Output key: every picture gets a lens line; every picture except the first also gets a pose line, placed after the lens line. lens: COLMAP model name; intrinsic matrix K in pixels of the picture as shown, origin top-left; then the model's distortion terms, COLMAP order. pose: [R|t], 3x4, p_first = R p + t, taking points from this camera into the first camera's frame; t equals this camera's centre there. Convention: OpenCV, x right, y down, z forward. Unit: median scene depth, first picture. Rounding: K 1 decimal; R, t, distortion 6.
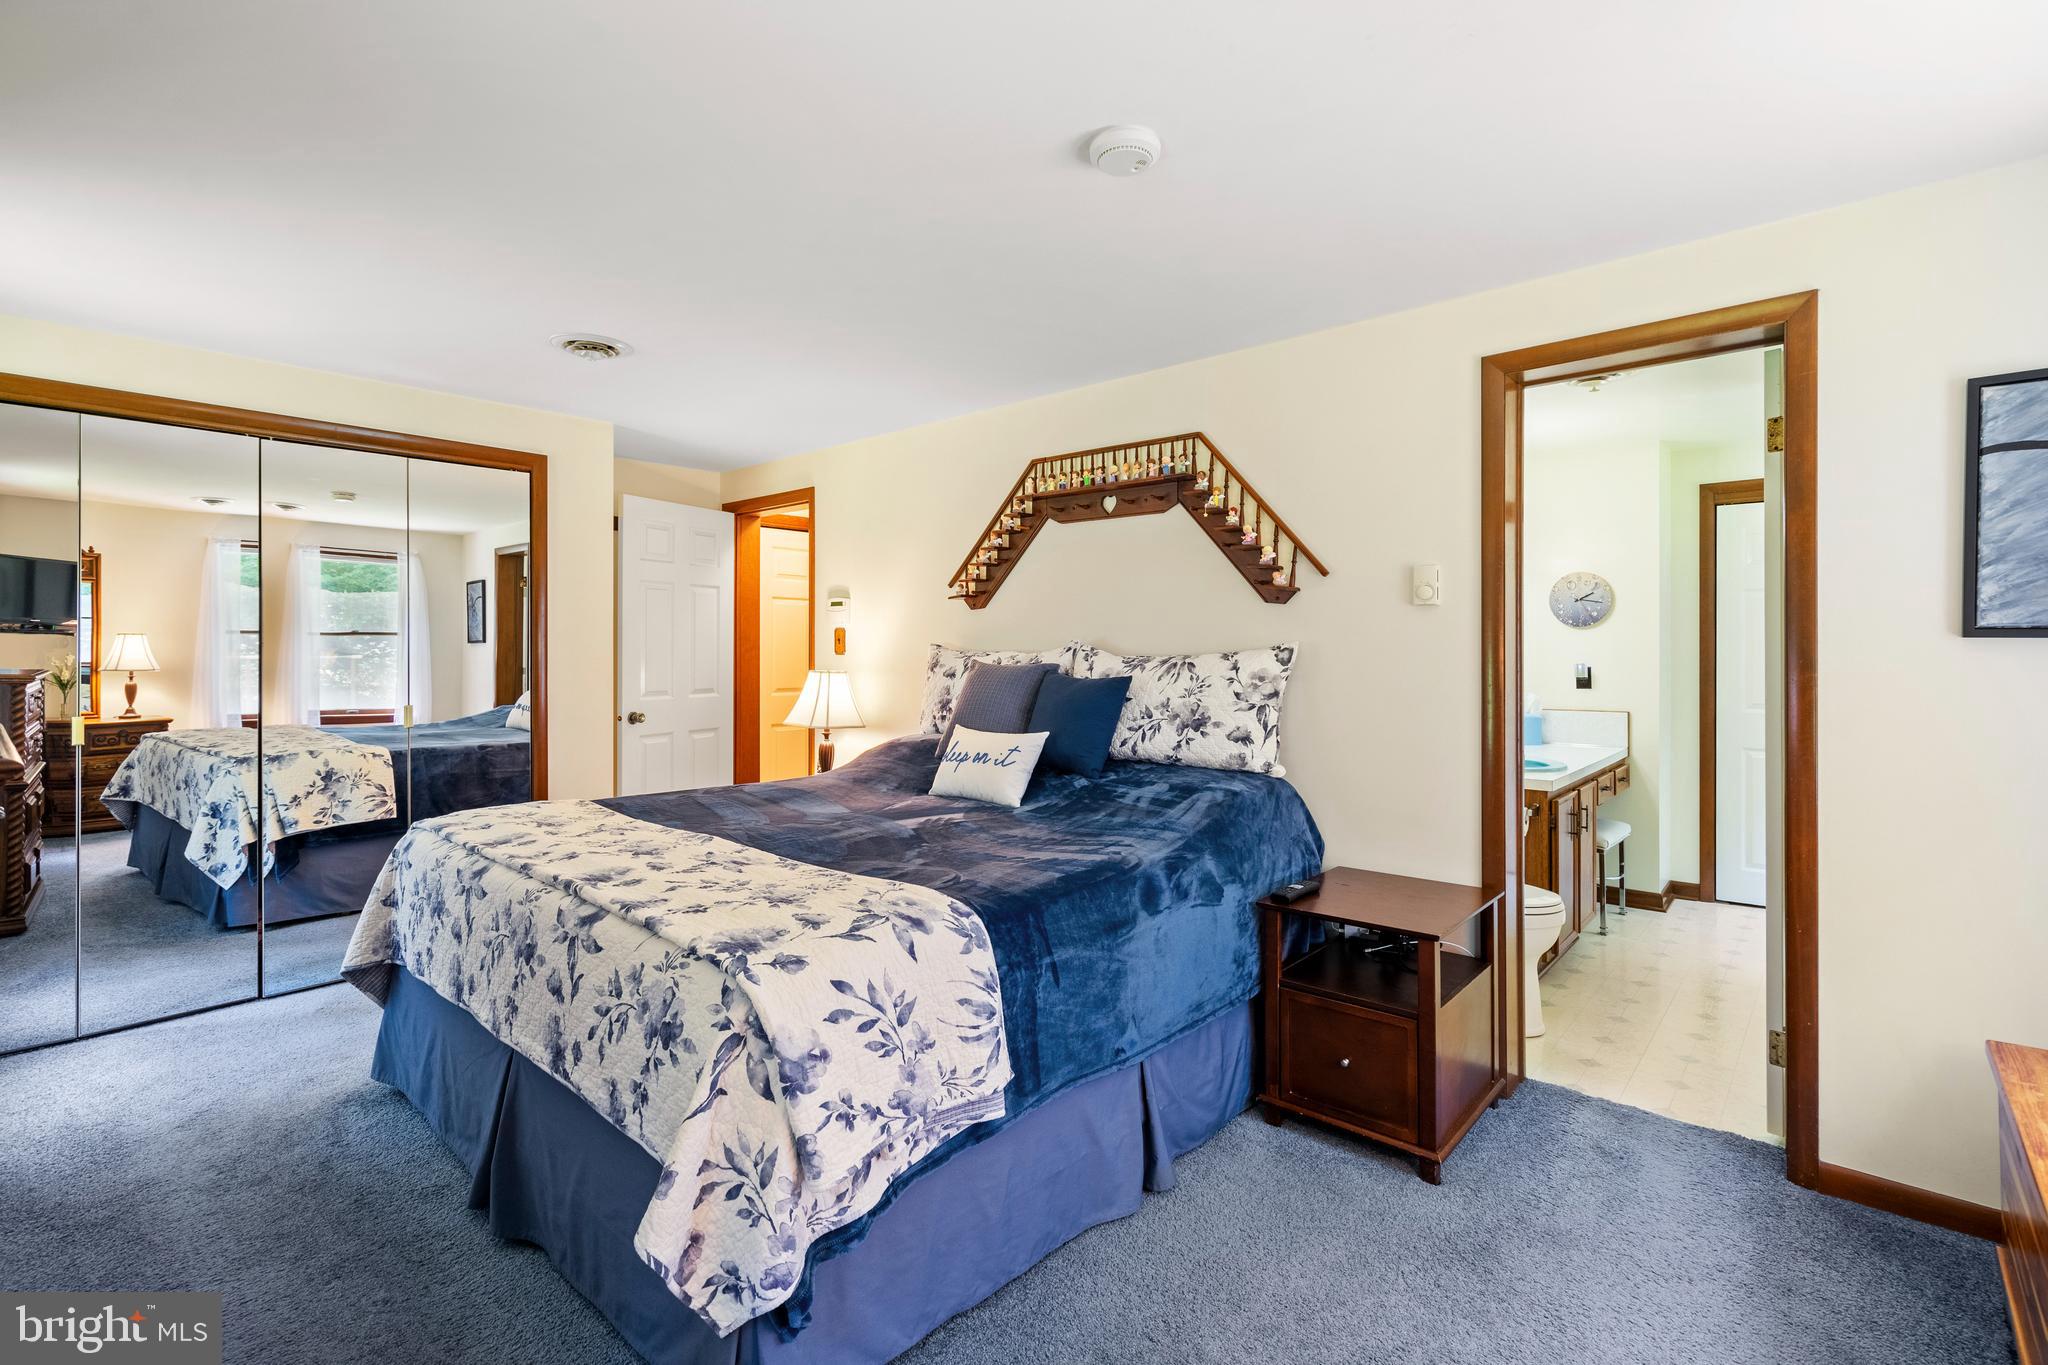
lens RADIAL K [[931.9, 0, 1004.3], [0, 931.9, 664.7], [0, 0, 1]] dist [-0.003115, -0.000015]
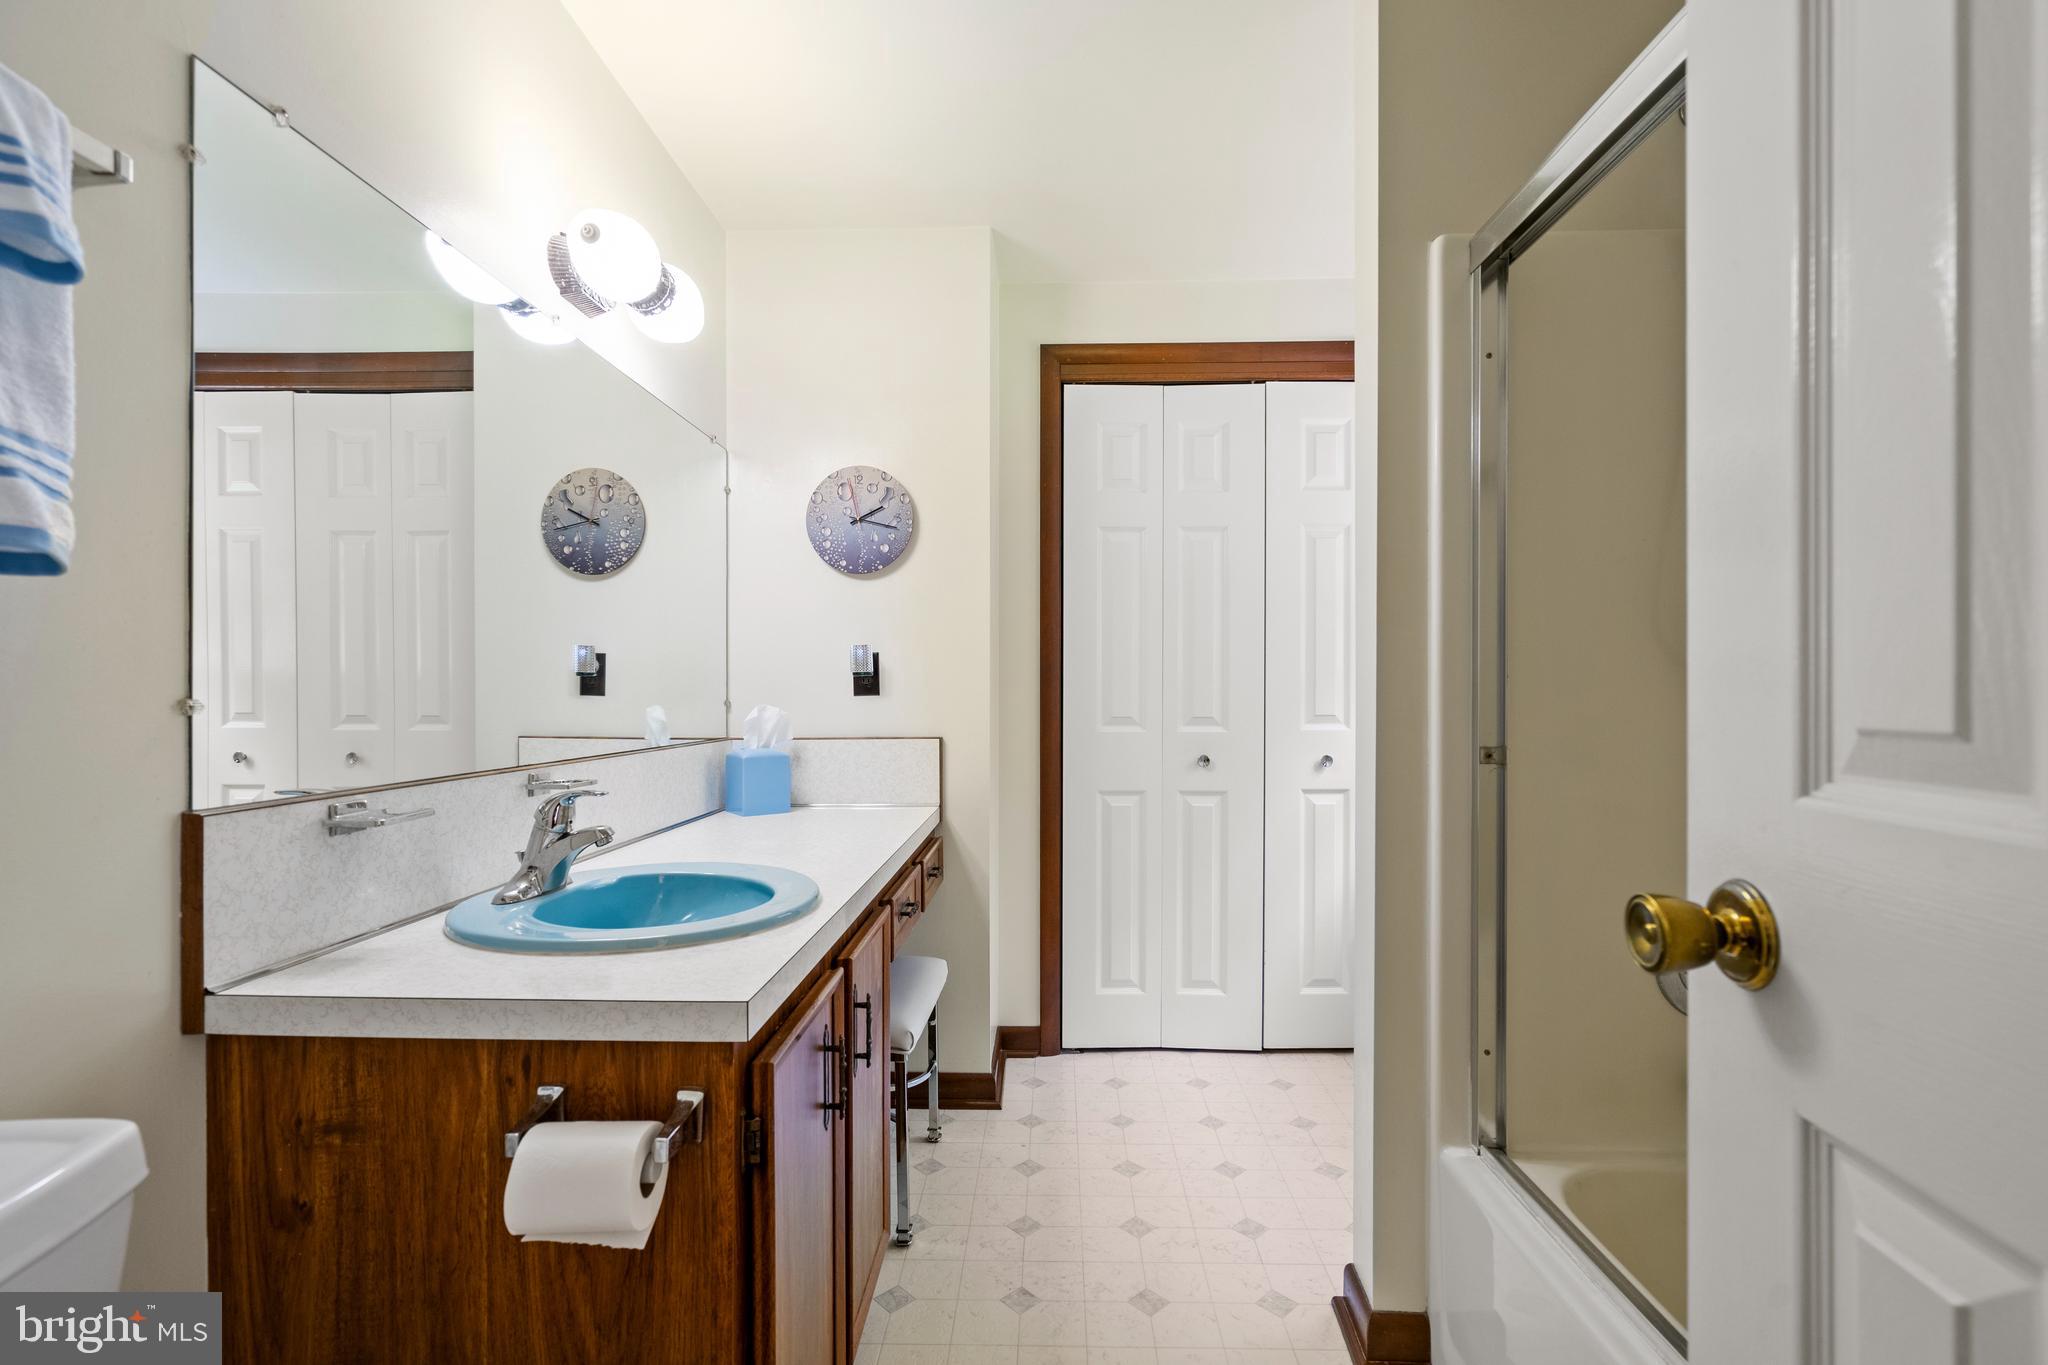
lens RADIAL K [[931.9, 0, 1023.4], [0, 931.9, 690.4], [0, 0, 1]] dist [-0.003115, -0.000015]
pose [[0.760252, -0.002219, 0.649624, 0.365329], [0.005954, 0.999976, -0.003553, 0.026004], [-0.649601, 0.006569, 0.760247, 0.570767]]
